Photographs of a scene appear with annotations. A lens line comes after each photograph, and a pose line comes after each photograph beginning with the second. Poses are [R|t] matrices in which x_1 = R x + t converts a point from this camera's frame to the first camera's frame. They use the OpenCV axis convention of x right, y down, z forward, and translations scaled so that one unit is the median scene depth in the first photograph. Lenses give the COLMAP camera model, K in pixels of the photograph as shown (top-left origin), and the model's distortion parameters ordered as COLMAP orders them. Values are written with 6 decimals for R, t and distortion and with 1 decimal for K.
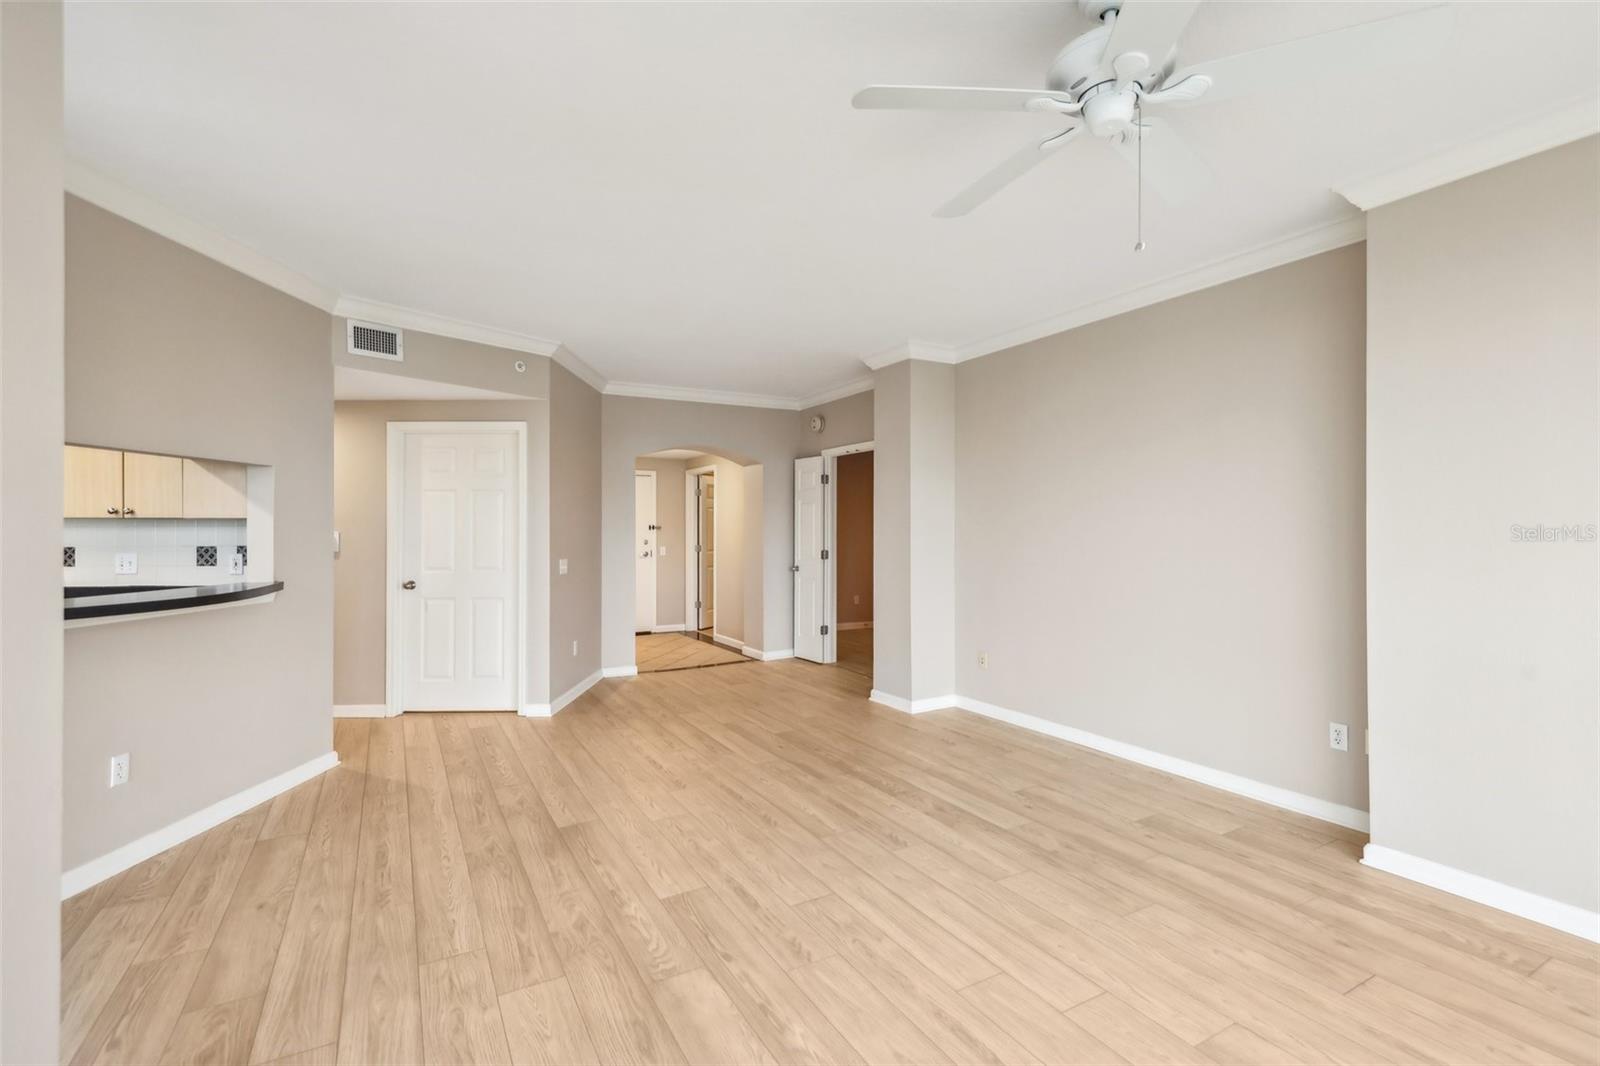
lens RADIAL K [[722.3, 0, 794.6], [0, 722.3, 530.1], [0, 0, 1]] dist [0.012068, -0.000255]
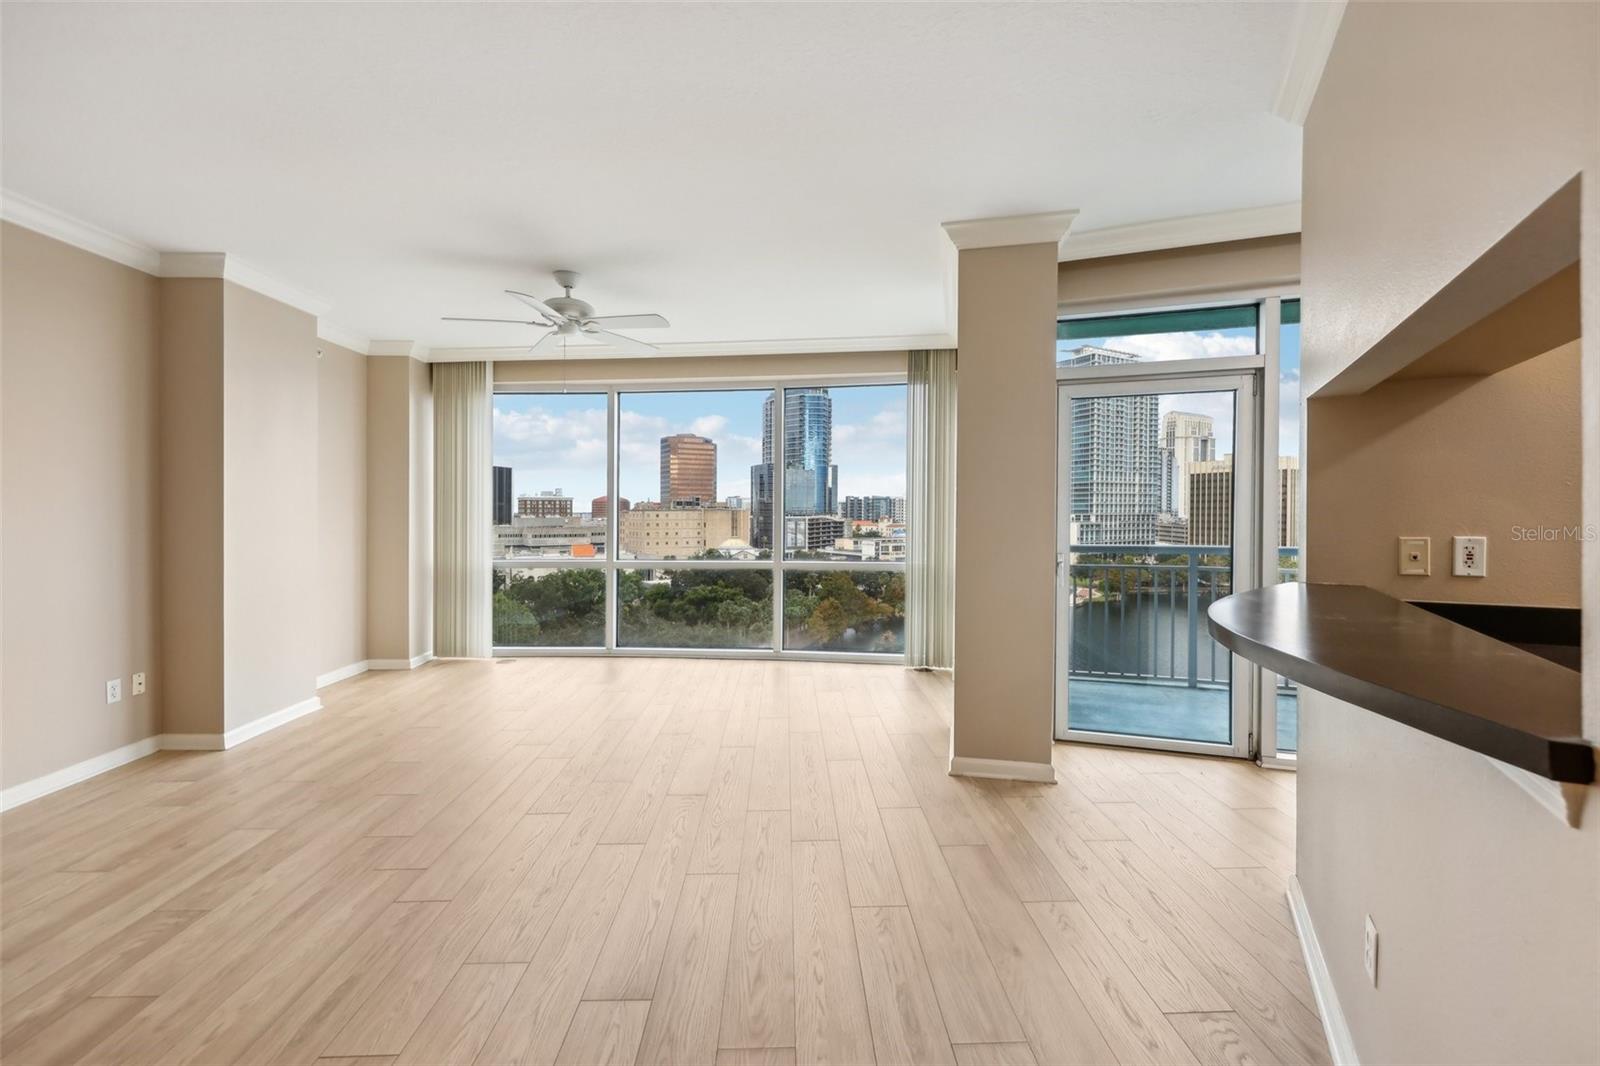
lens RADIAL K [[671.0, 0, 796.8], [0, 671.0, 520.8], [0, 0, 1]] dist [0.018855, -0.005113]
pose [[-0.883224, -0.002133, 0.468947, -0.694161], [0.003893, 0.999922, 0.011881, 0.008790], [-0.468936, 0.012319, -0.883146, 1.433352]]
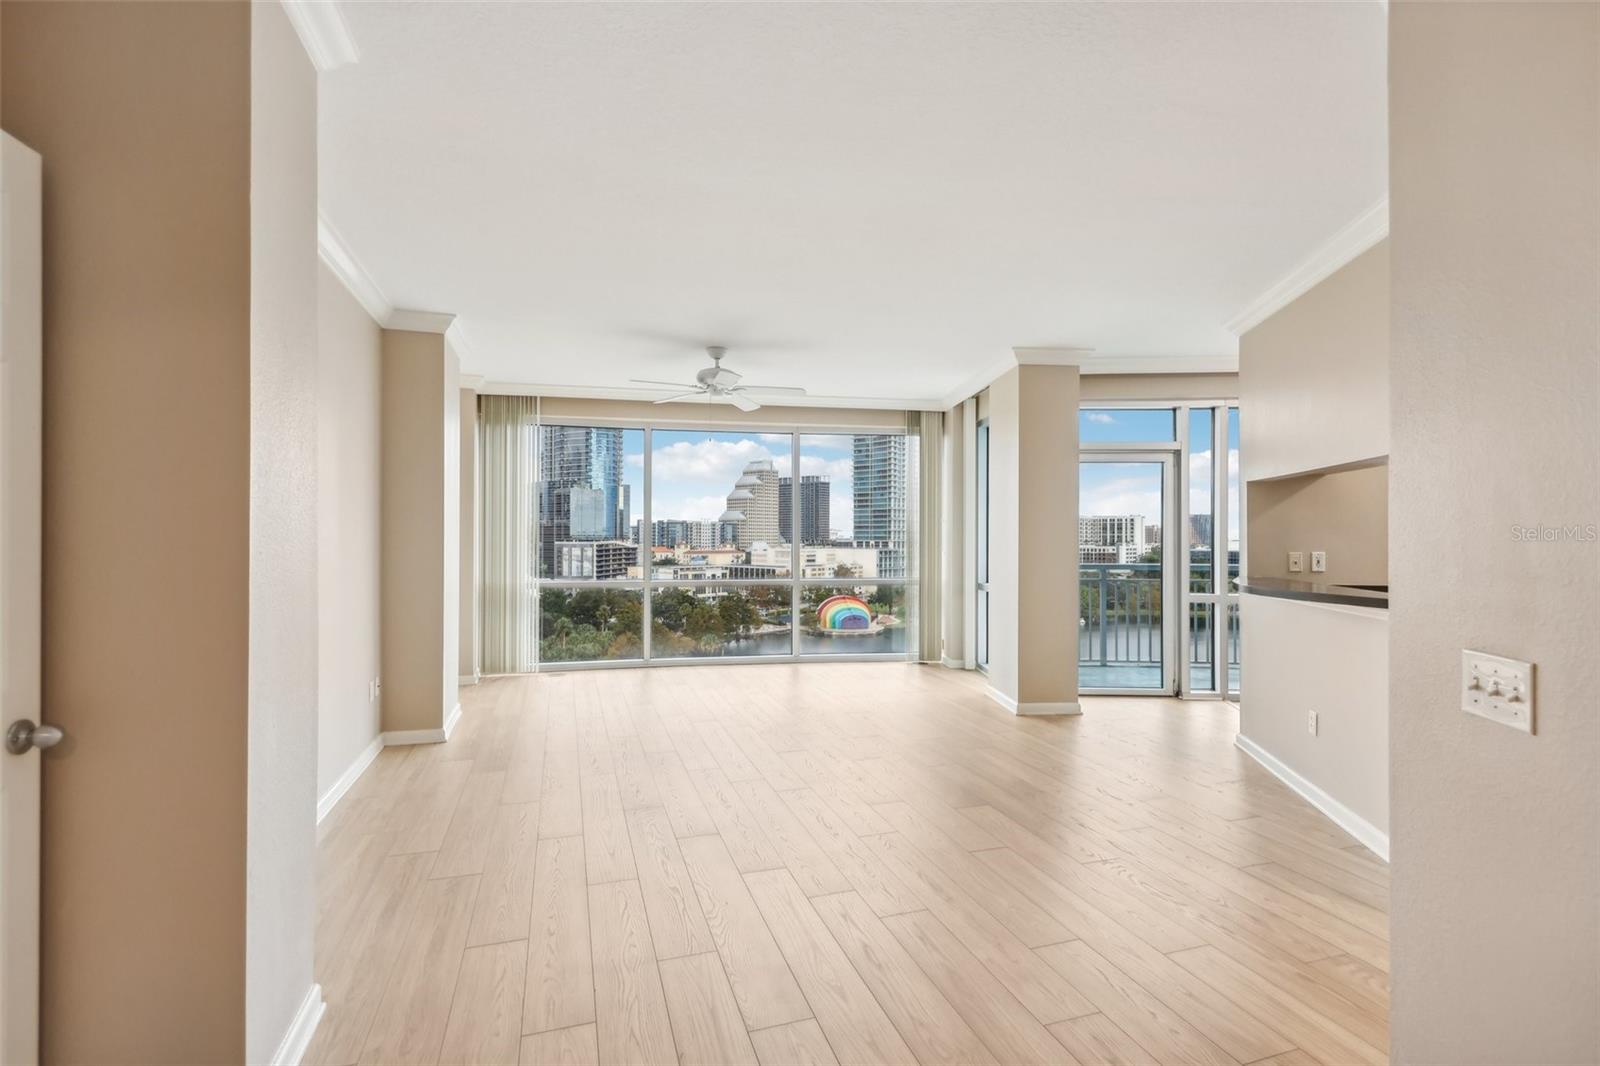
lens RADIAL K [[731.1, 0, 800.0], [0, 731.1, 533.0], [0, 0, 1]] dist [0.015944, -0.000041]
pose [[-0.981152, -0.000198, 0.193236, -0.261838], [-0.001546, 0.999976, -0.006821, 0.007306], [-0.193230, -0.006991, -0.981129, 2.143924]]
